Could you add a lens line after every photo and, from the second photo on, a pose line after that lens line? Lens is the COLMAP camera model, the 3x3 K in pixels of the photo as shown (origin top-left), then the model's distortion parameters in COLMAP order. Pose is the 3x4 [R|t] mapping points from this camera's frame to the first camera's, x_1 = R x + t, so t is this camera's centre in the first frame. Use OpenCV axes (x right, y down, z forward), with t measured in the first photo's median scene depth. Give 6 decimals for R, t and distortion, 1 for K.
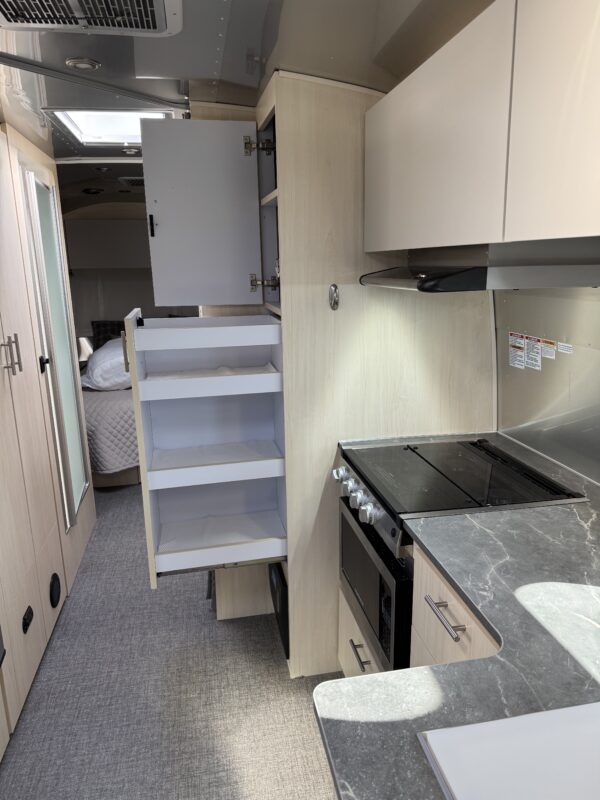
lens RADIAL K [[576.2, 0, 300.0], [0, 576.2, 400.0], [0, 0, 1]] dist [0.063869, -0.074400]
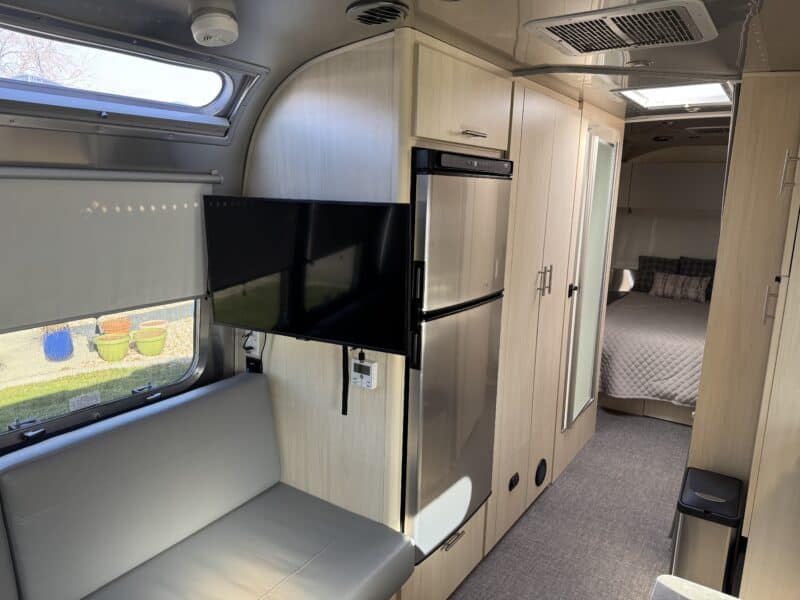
lens RADIAL K [[576.2, 0, 400.0], [0, 576.2, 300.0], [0, 0, 1]] dist [0.063869, -0.074400]
pose [[0.717839, 0.174632, -0.673952, 0.116330], [-0.205100, 0.978115, 0.034991, -0.009722], [0.665313, 0.113109, 0.737946, -0.128469]]
